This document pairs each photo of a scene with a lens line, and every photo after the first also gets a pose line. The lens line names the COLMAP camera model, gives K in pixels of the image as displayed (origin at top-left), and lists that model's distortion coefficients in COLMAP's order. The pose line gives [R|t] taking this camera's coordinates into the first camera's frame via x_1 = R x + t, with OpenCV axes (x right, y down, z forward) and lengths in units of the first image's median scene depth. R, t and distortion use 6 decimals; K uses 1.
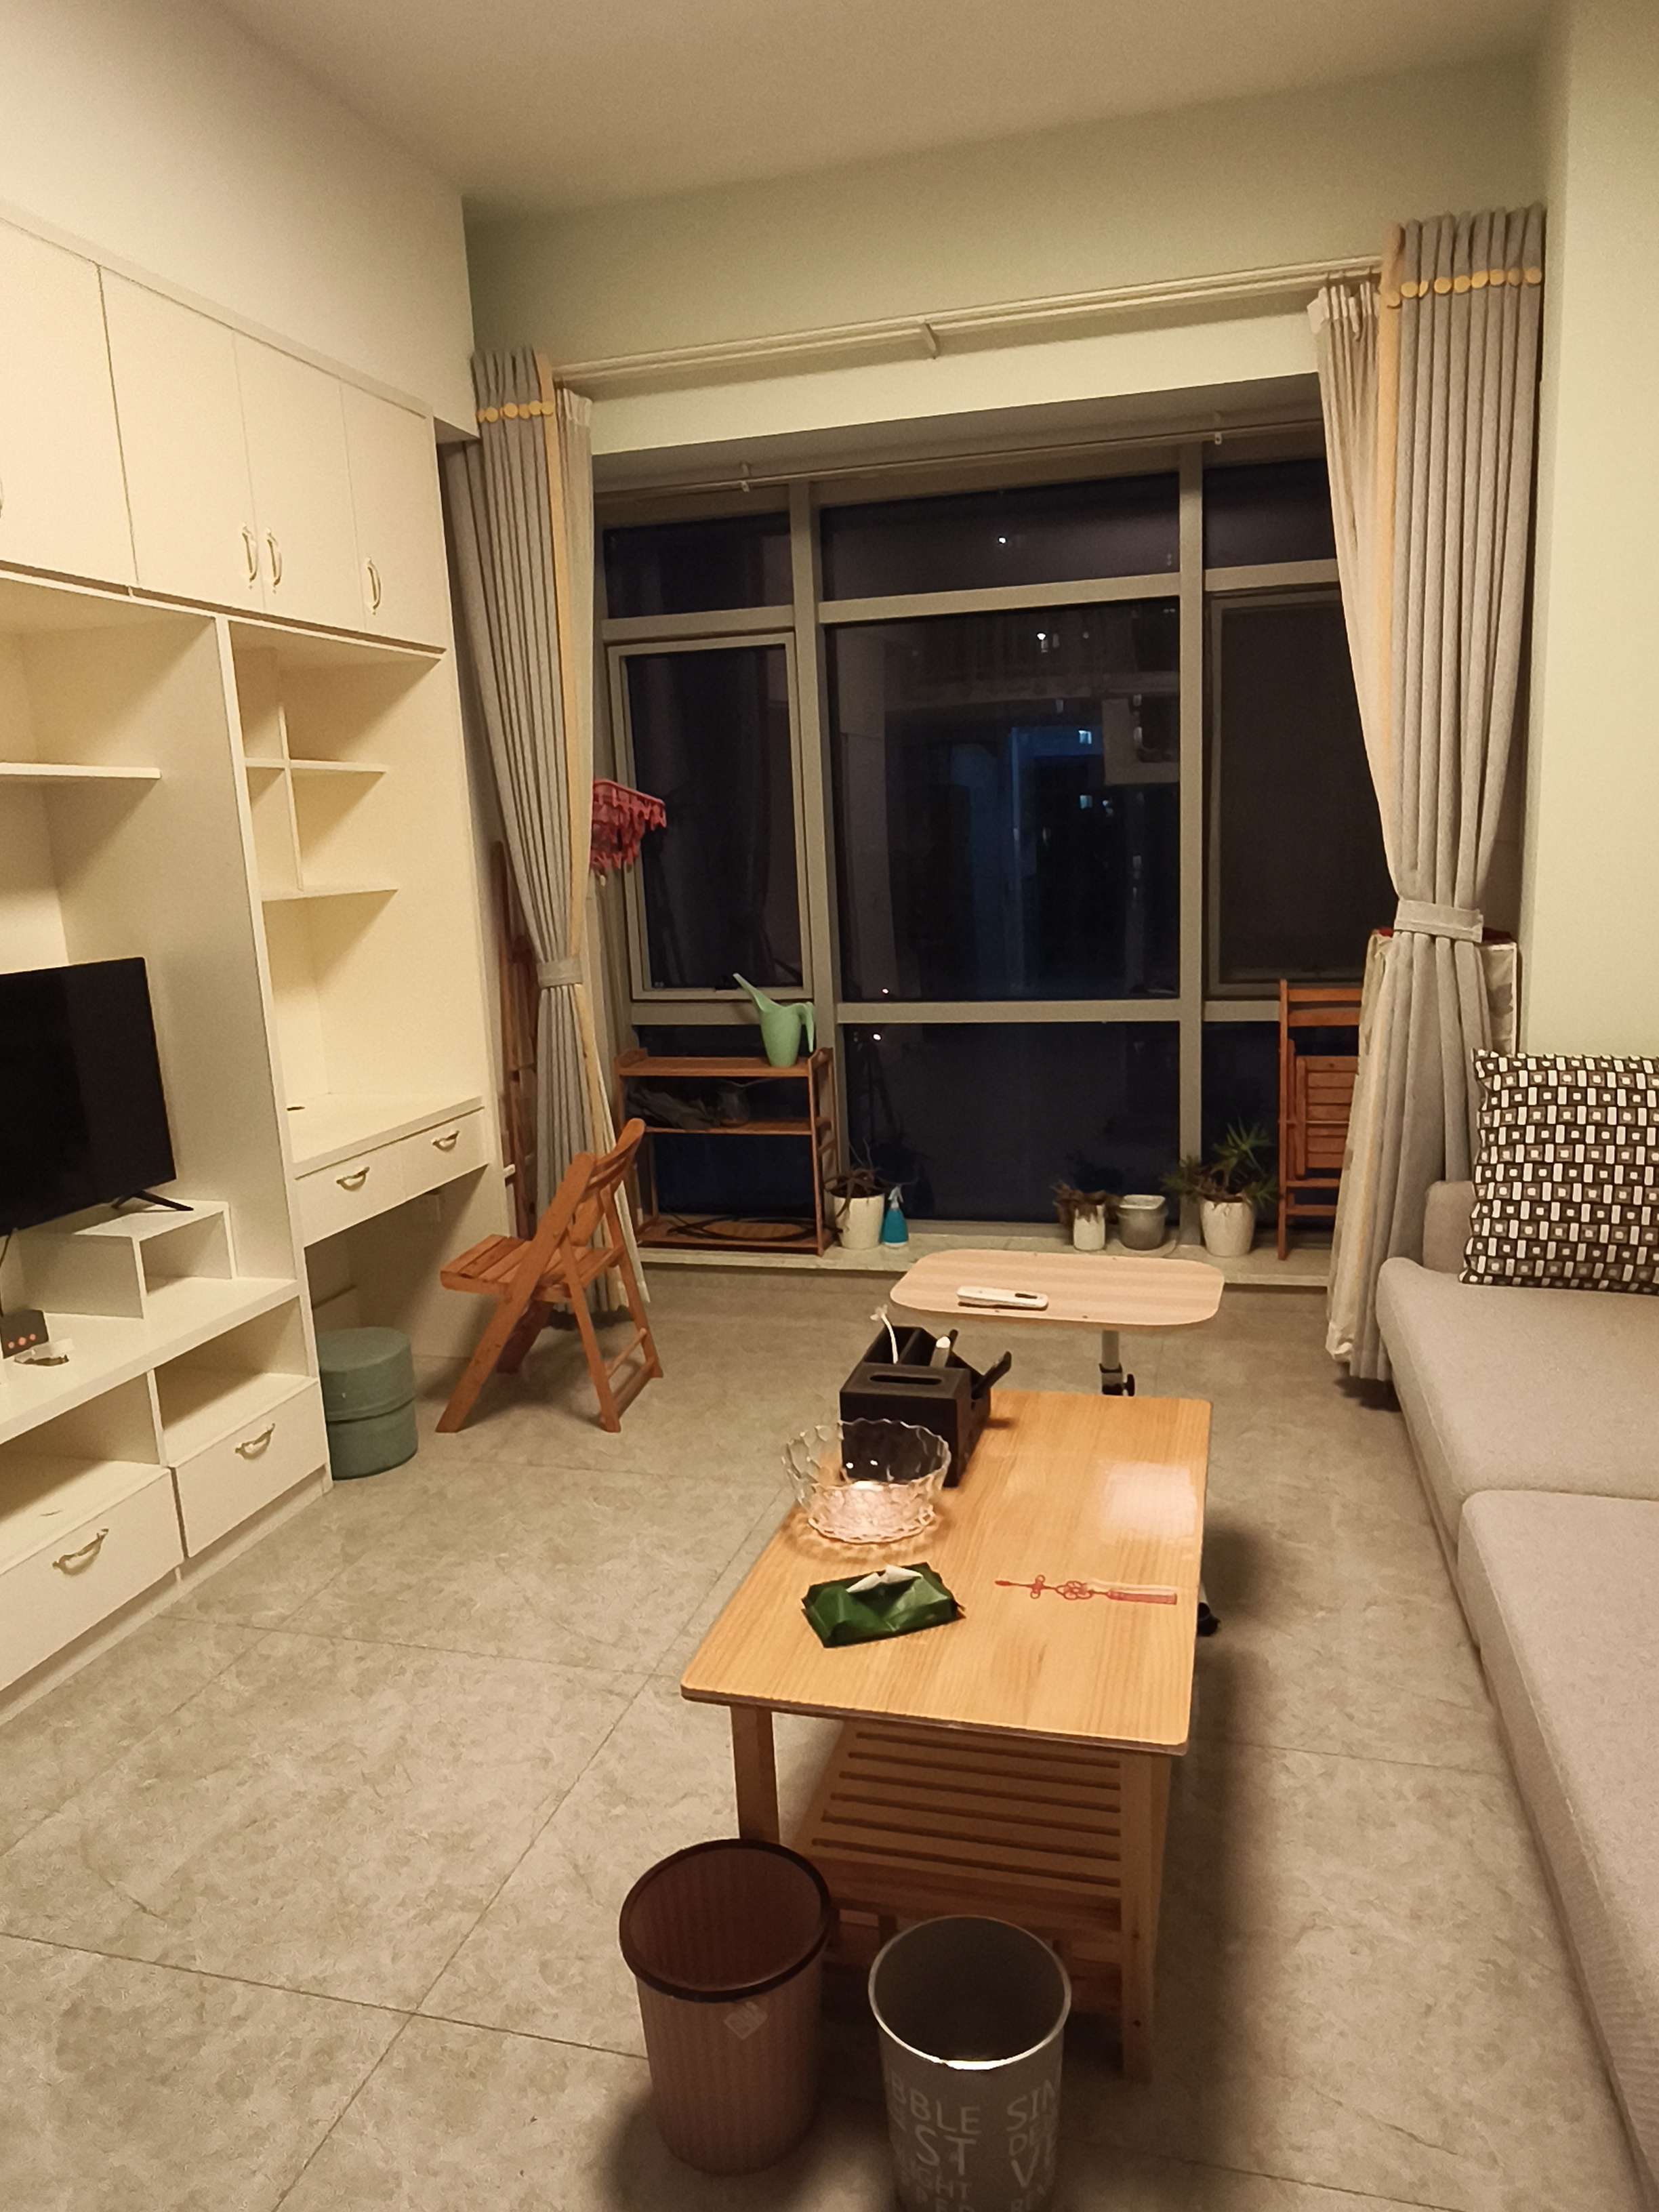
lens RADIAL K [[1490.7, 0, 829.5], [0, 1490.7, 1106.0], [0, 0, 1]] dist [-0.001709, 0.003202]
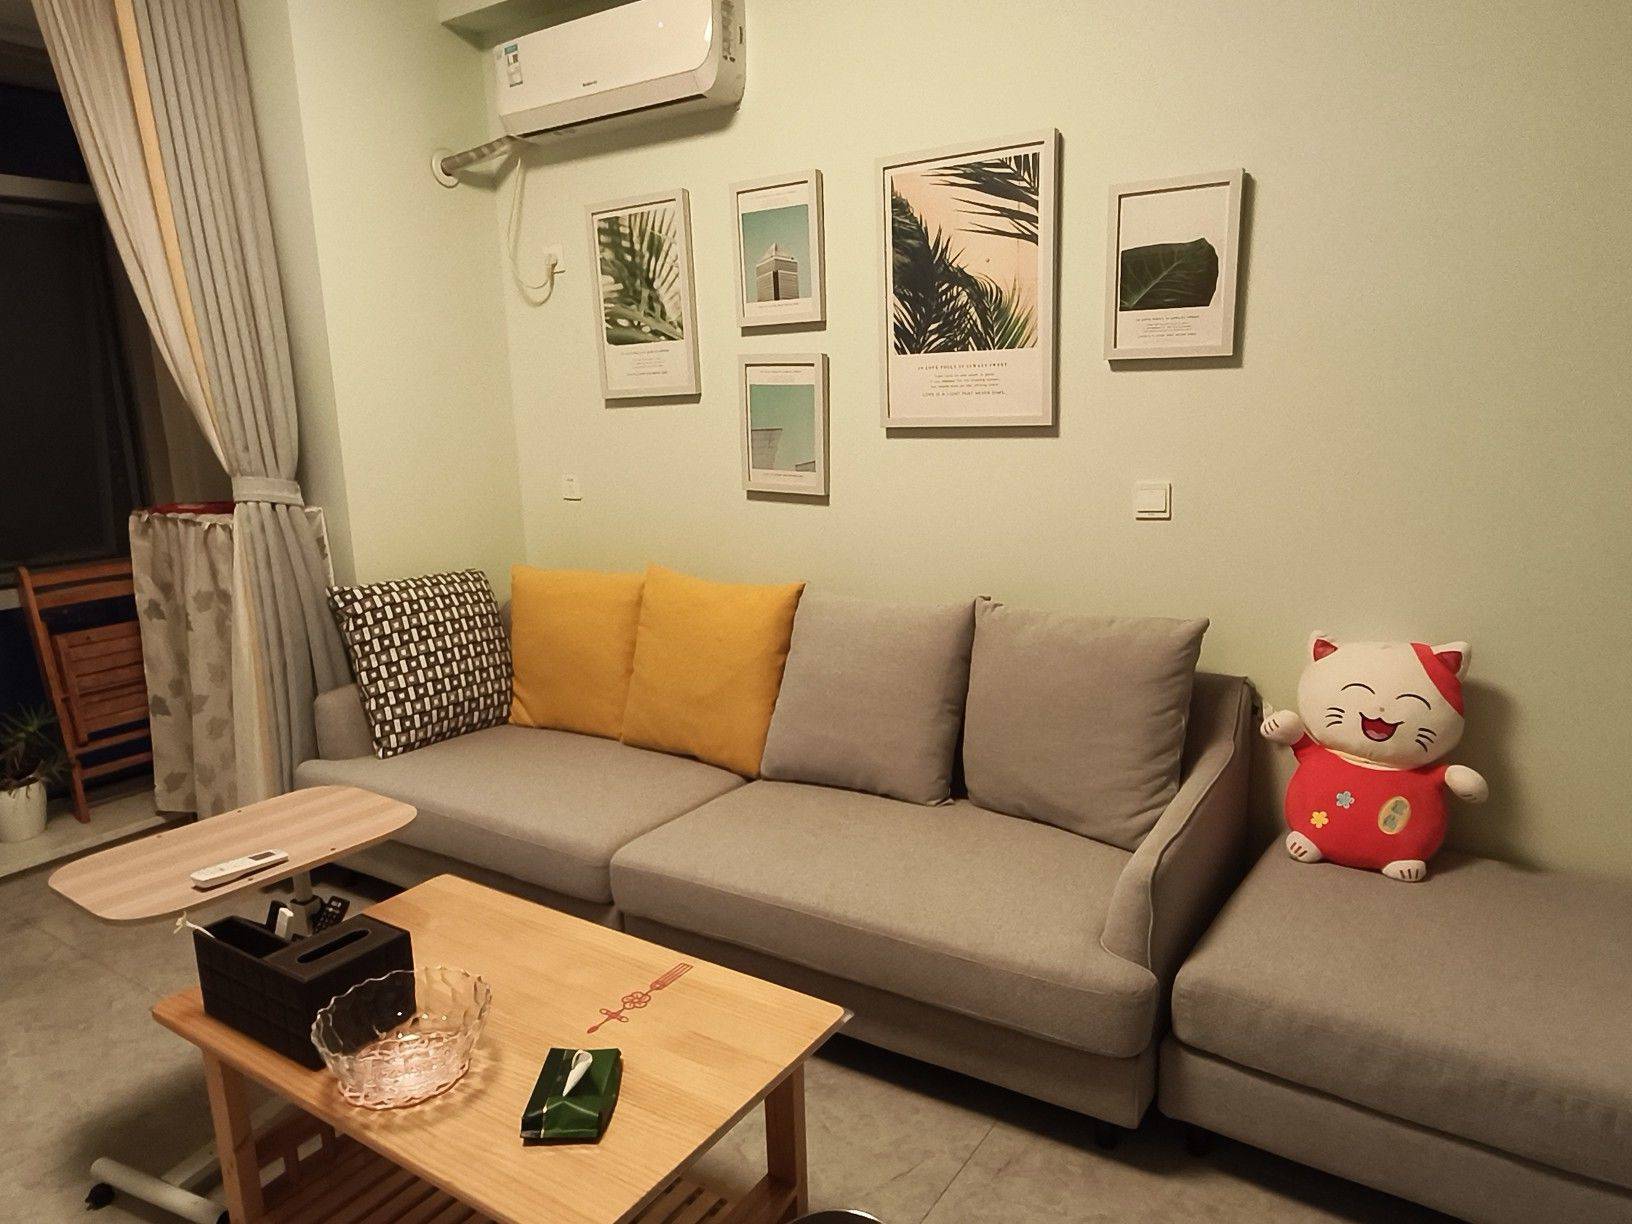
lens RADIAL K [[1099.8, 0, 819.7], [0, 1099.8, 619.2], [0, 0, 1]] dist [-0.001709, 0.003202]
pose [[0.316437, -0.162357, 0.934616, -0.346746], [0.192331, 0.975762, 0.104386, -0.029663], [-0.928911, 0.146725, 0.339994, 0.294587]]
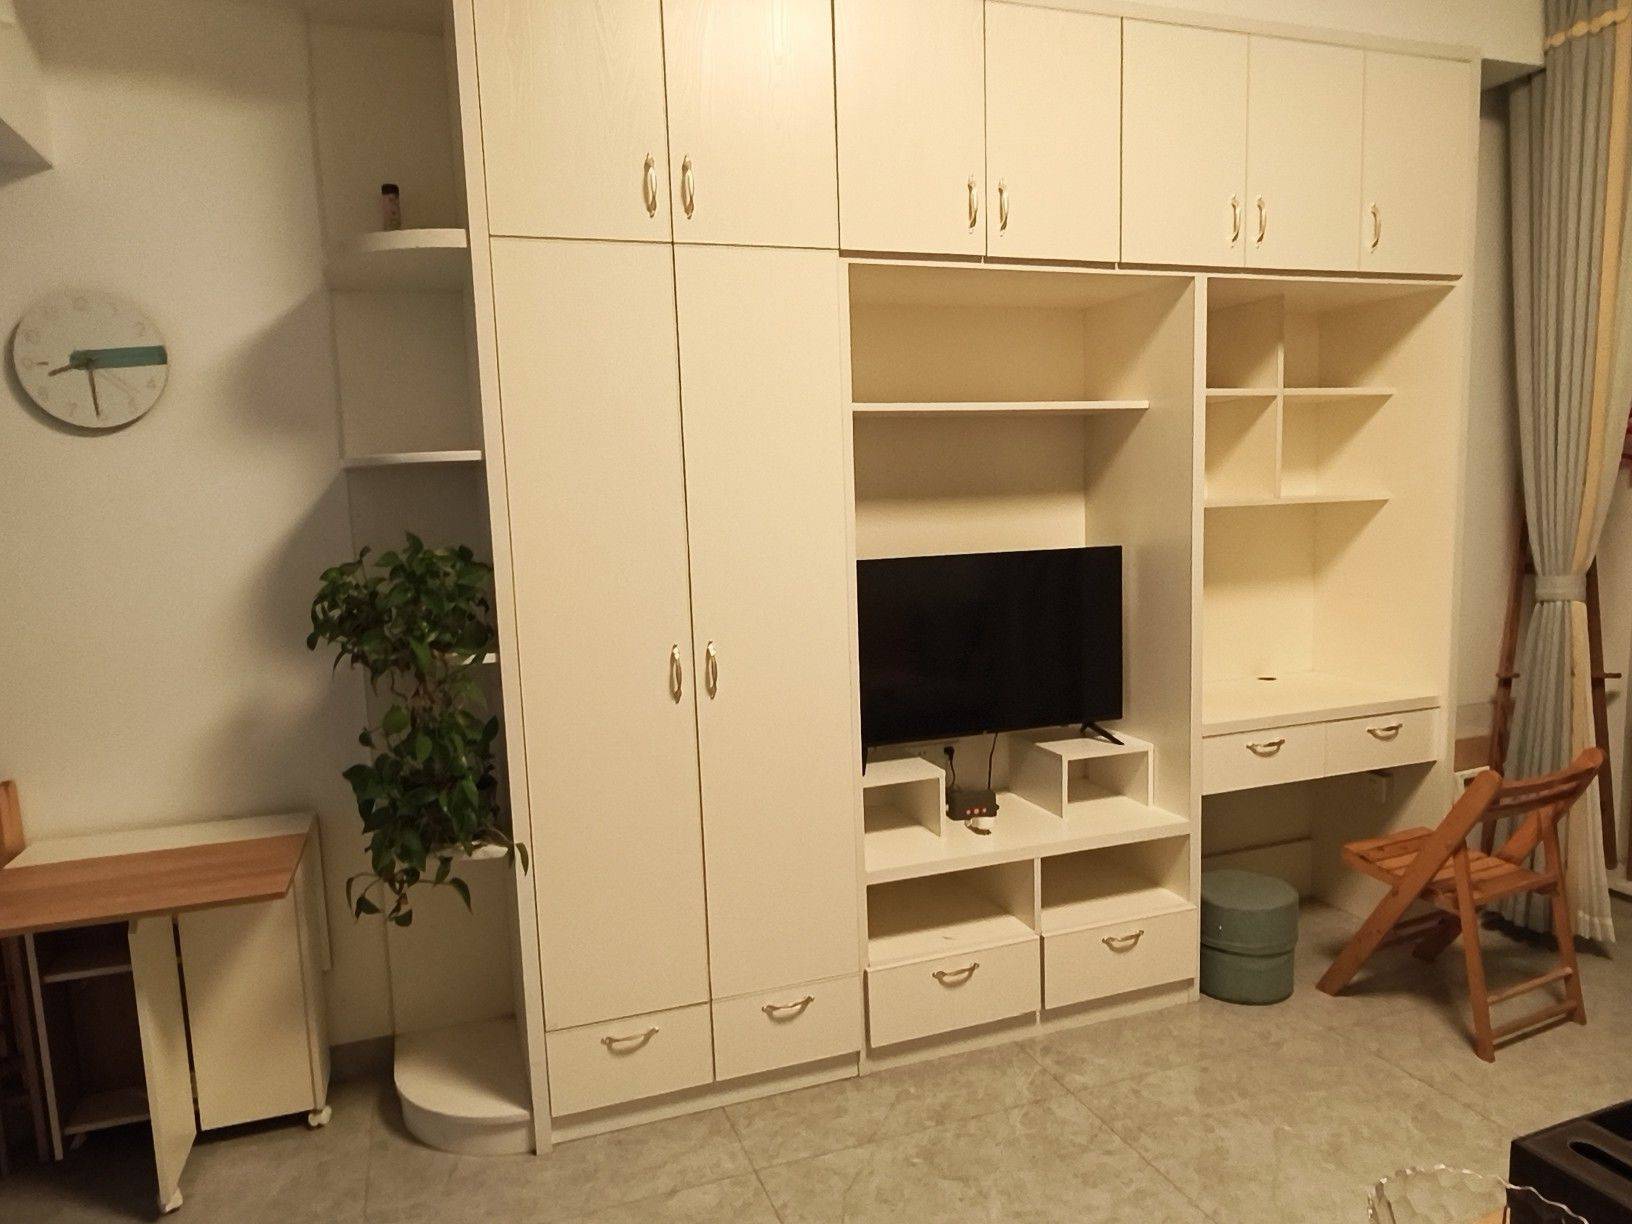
lens RADIAL K [[1099.8, 0, 819.7], [0, 1099.8, 619.2], [0, 0, 1]] dist [-0.001709, 0.003202]
pose [[0.581207, 0.123939, -0.804262, 0.162240], [-0.141549, 0.988664, 0.050064, -0.045891], [0.801350, 0.084745, 0.592162, 0.219714]]
